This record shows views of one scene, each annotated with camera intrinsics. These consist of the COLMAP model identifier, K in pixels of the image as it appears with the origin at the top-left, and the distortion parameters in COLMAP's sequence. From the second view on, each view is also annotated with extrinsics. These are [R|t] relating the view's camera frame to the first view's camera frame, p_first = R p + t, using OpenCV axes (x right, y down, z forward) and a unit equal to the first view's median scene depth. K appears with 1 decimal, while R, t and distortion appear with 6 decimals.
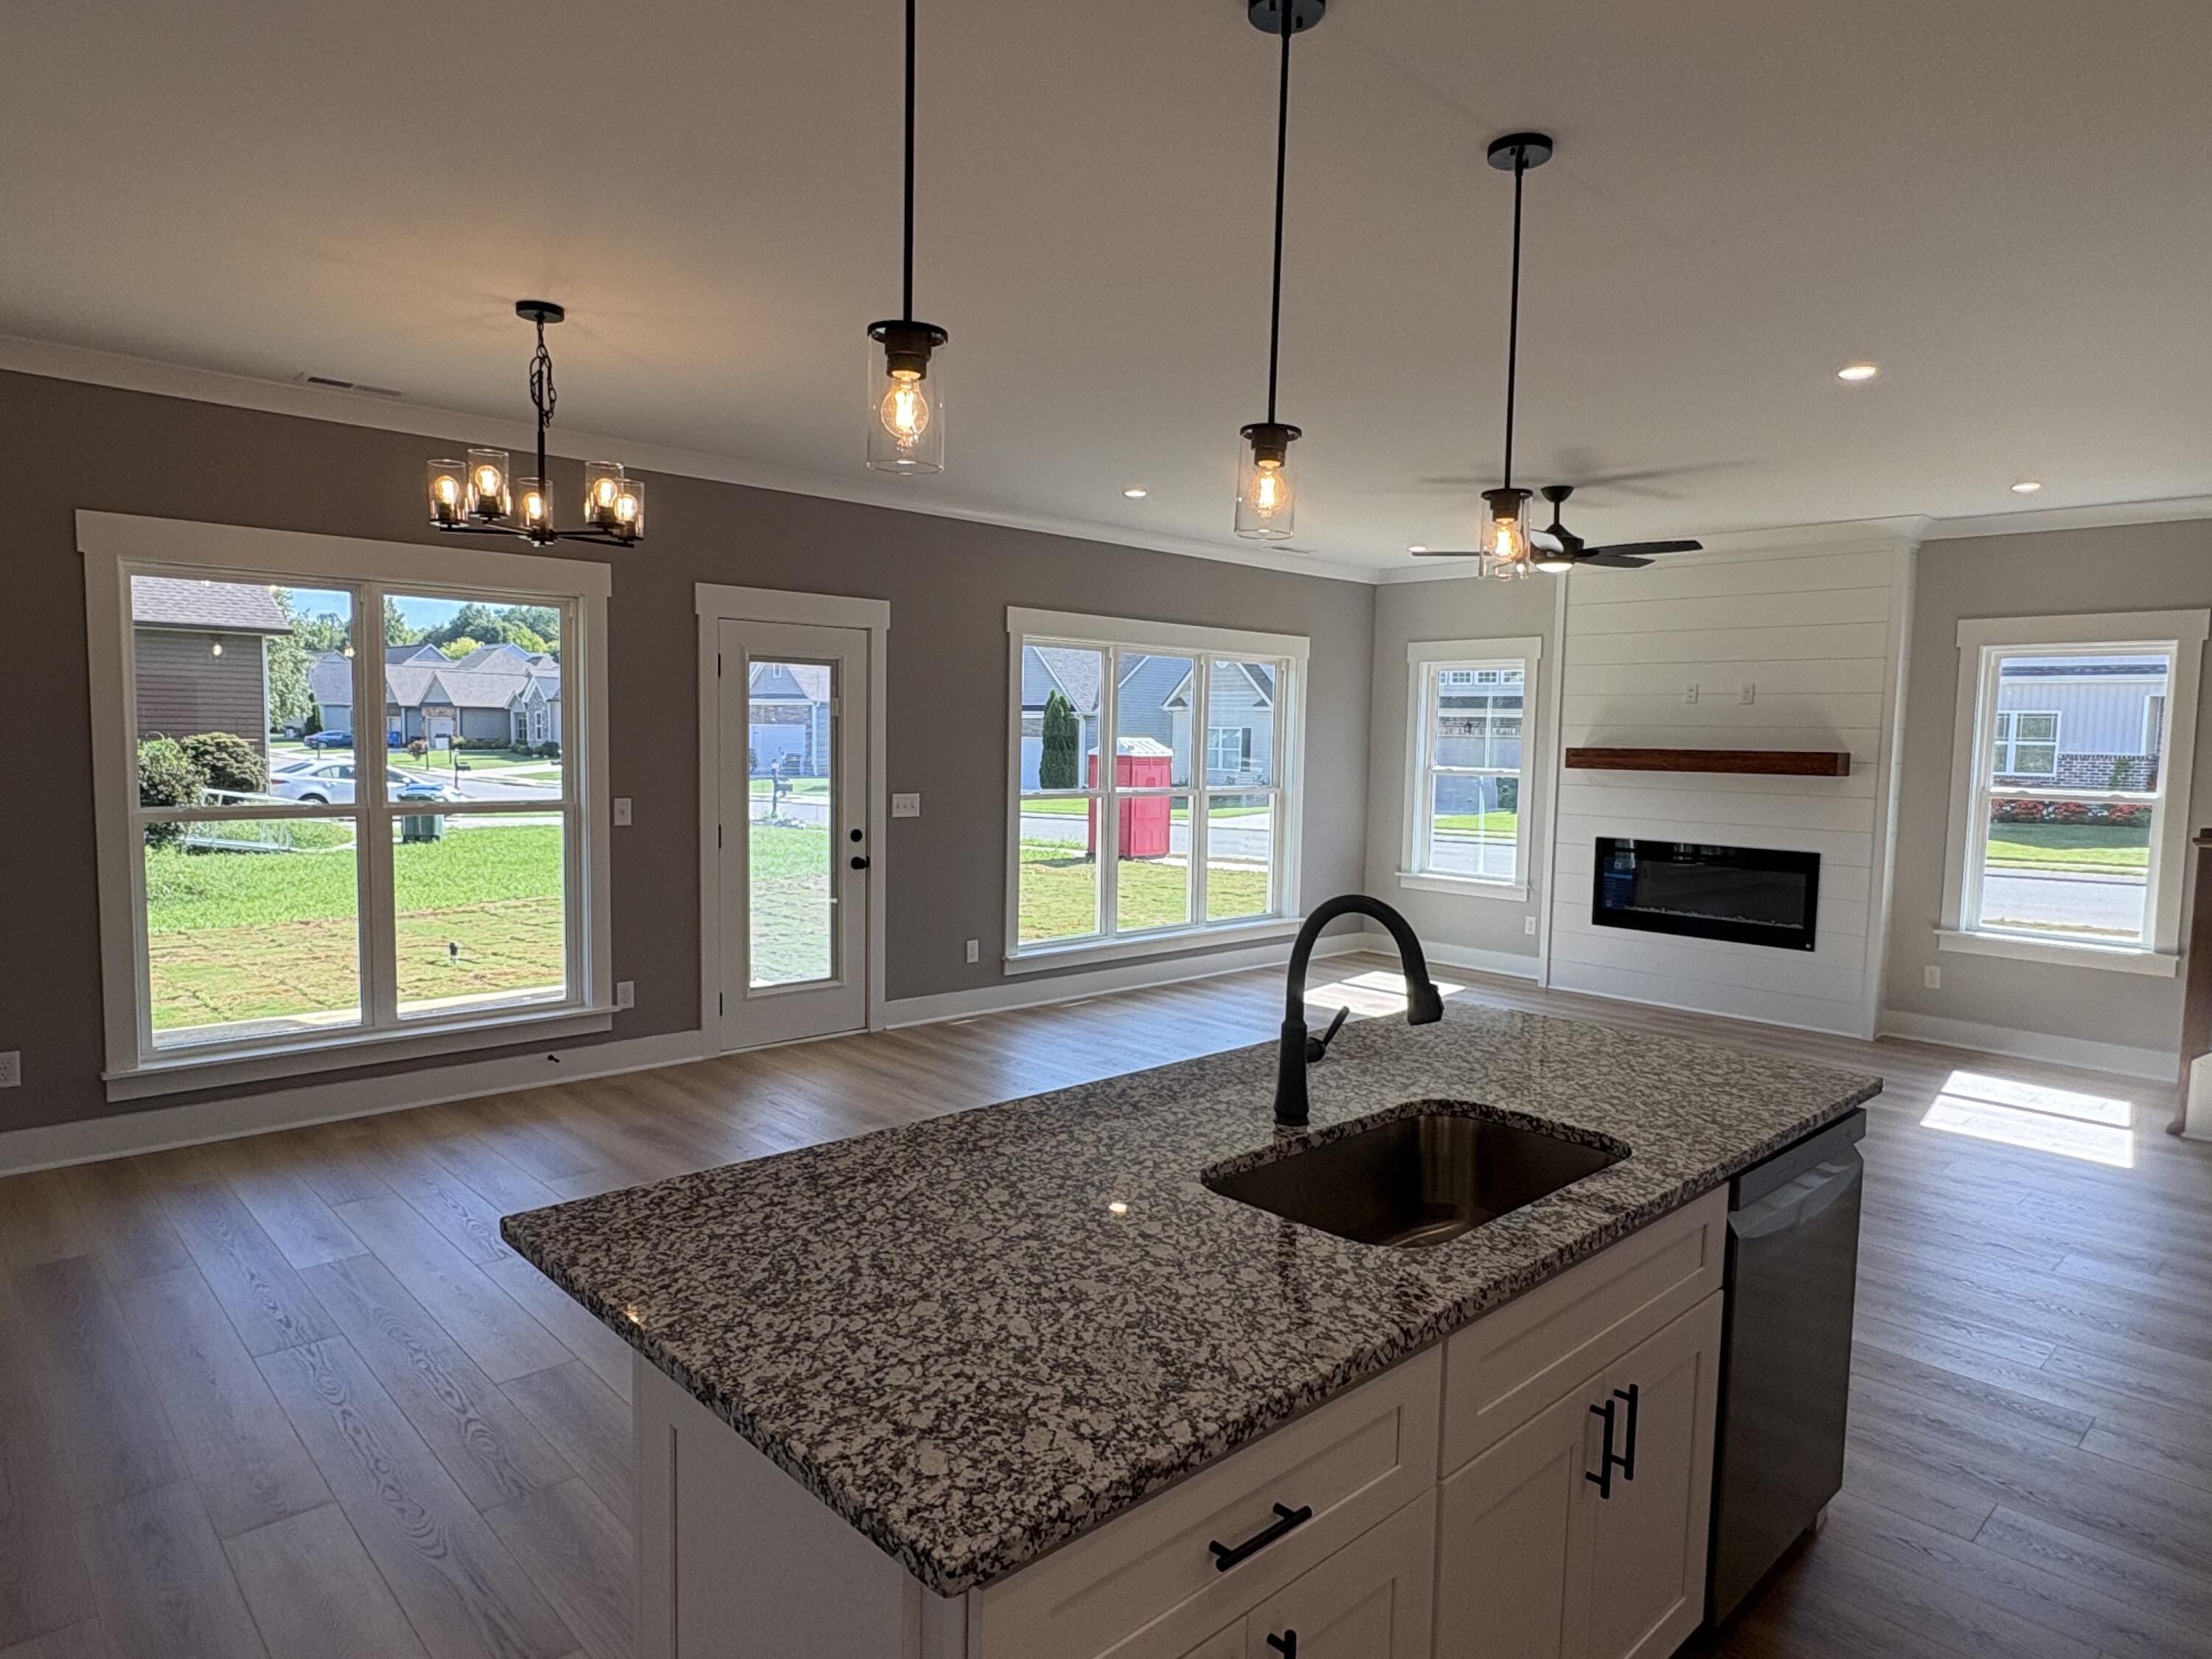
lens RADIAL K [[1314.8, 0, 1106.0], [0, 1314.8, 829.5], [0, 0, 1]] dist [-0.000683, -0.000293]
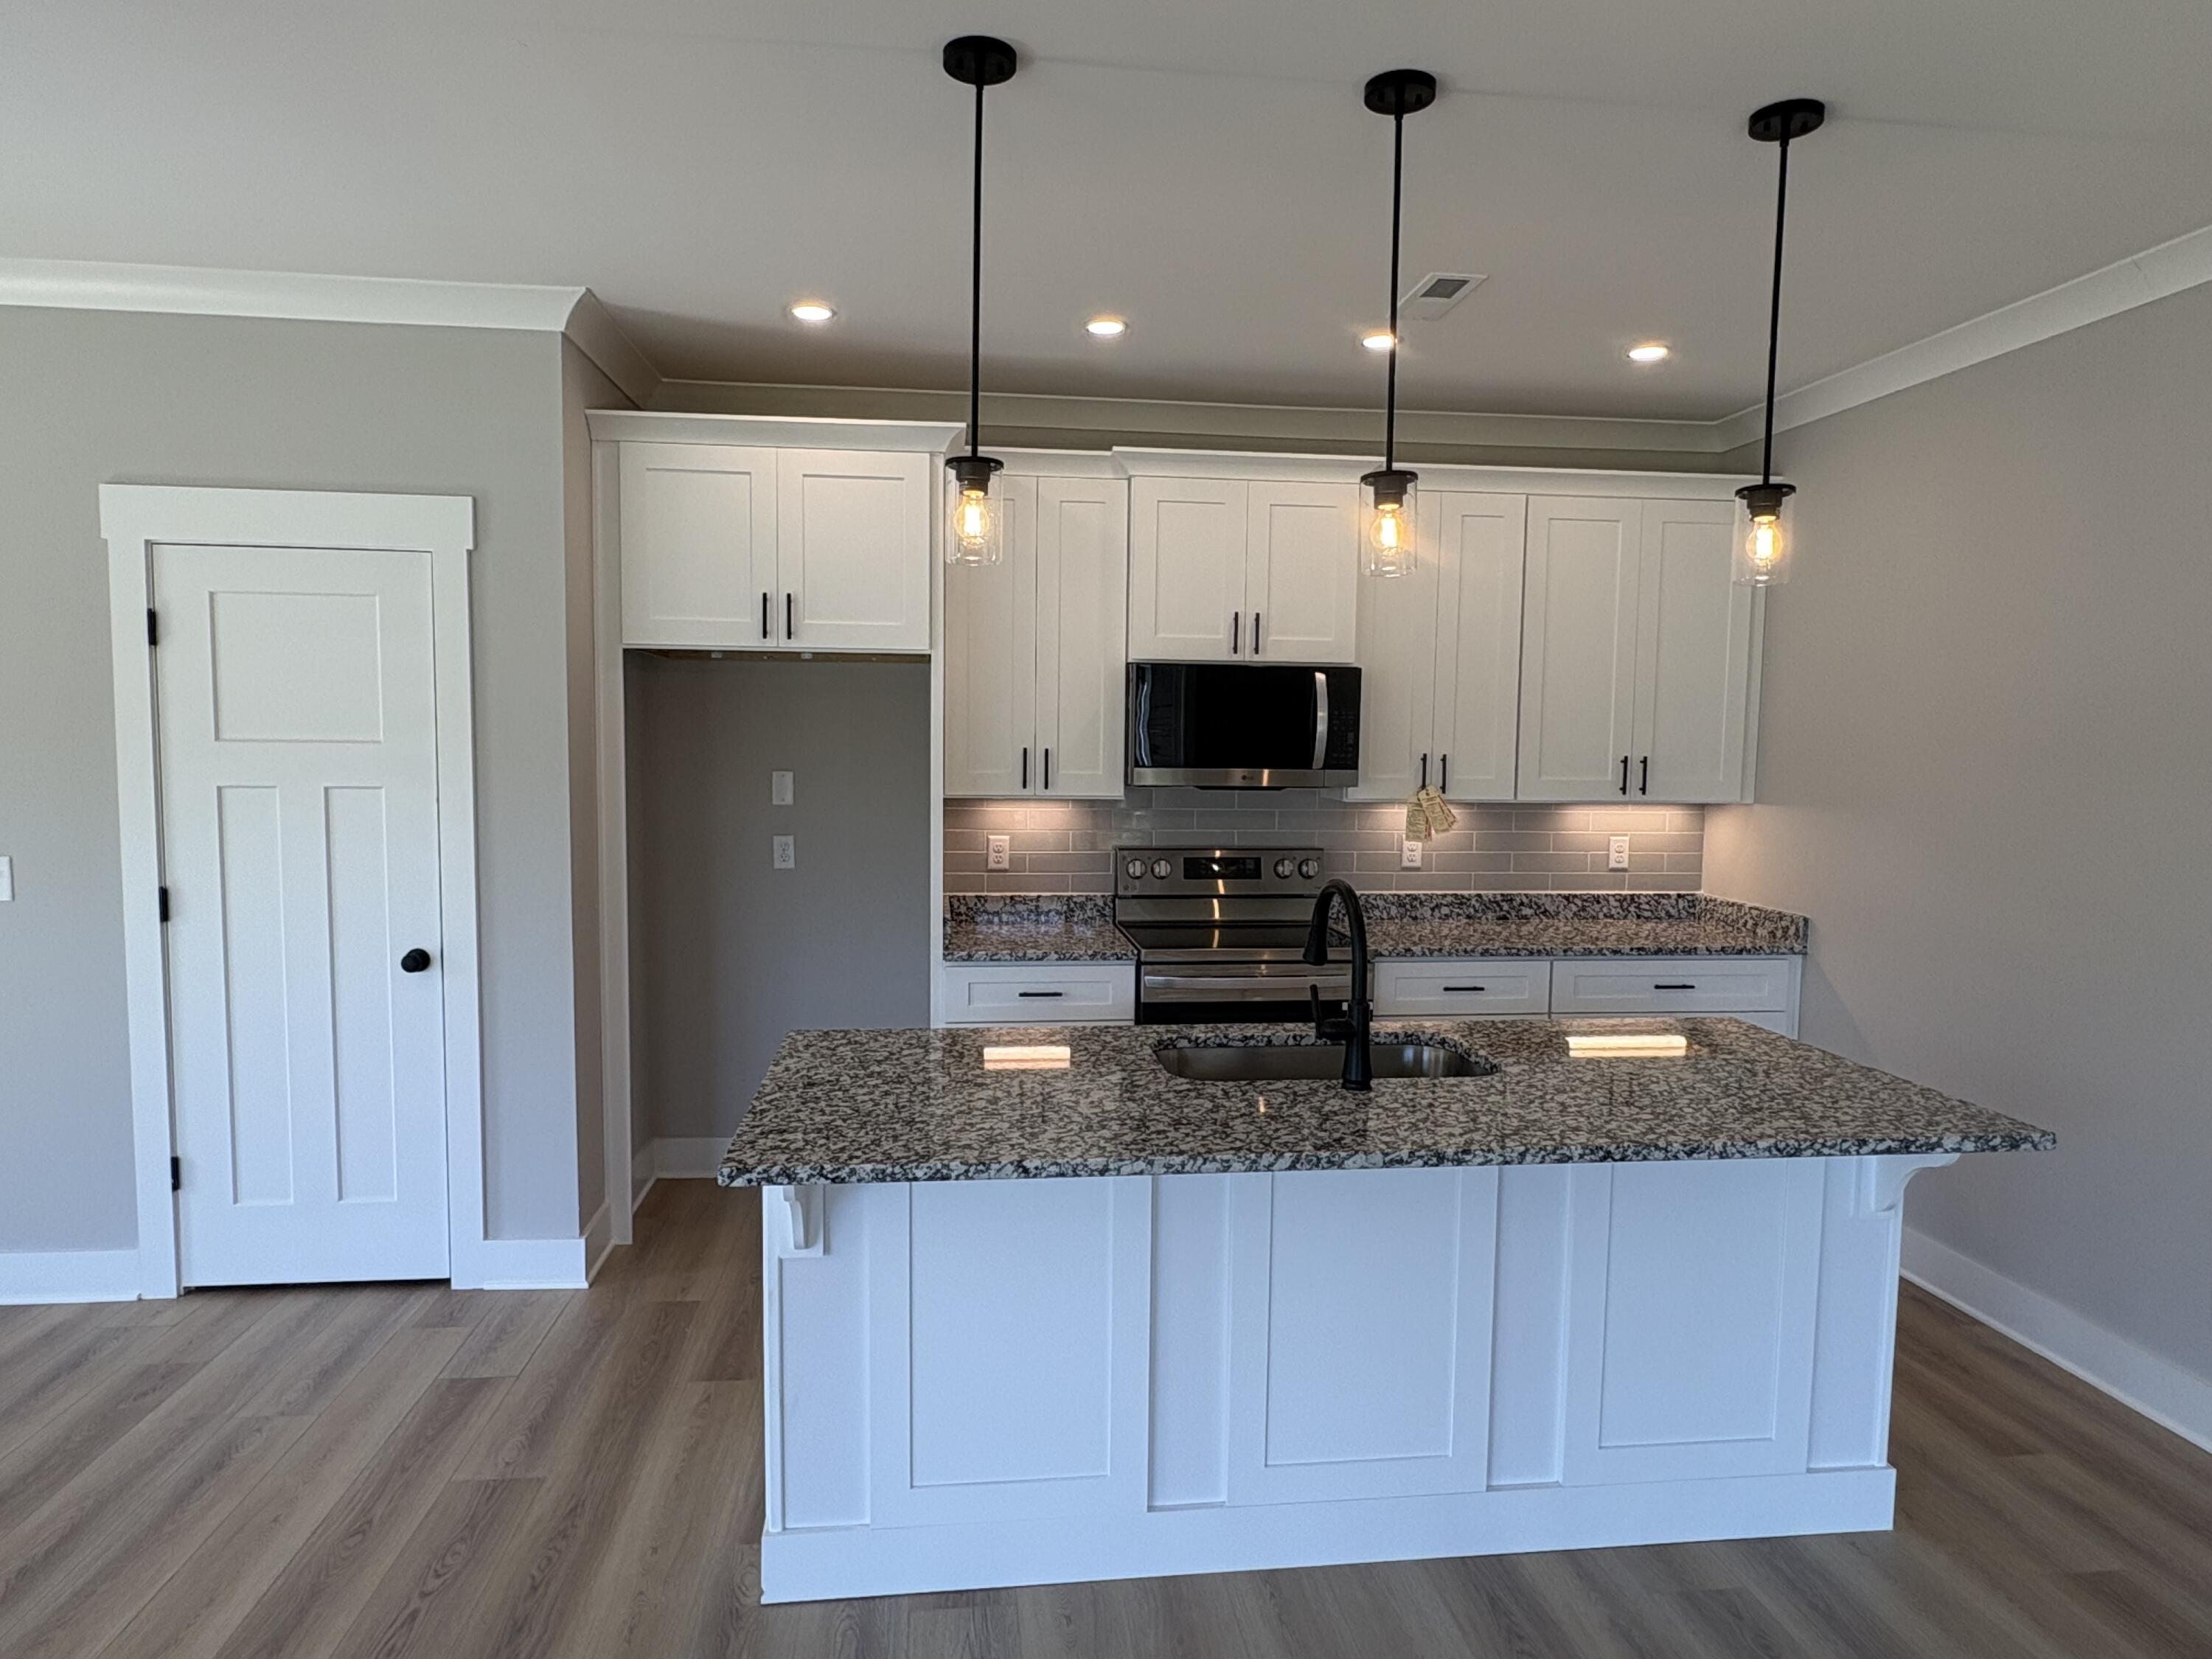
lens RADIAL K [[1314.8, 0, 1106.0], [0, 1314.8, 829.5], [0, 0, 1]] dist [-0.000683, -0.000293]
pose [[-0.801057, -0.077733, 0.593520, -0.425399], [0.014595, 0.988701, 0.149187, -0.215569], [-0.598410, 0.128170, -0.790871, 2.443301]]
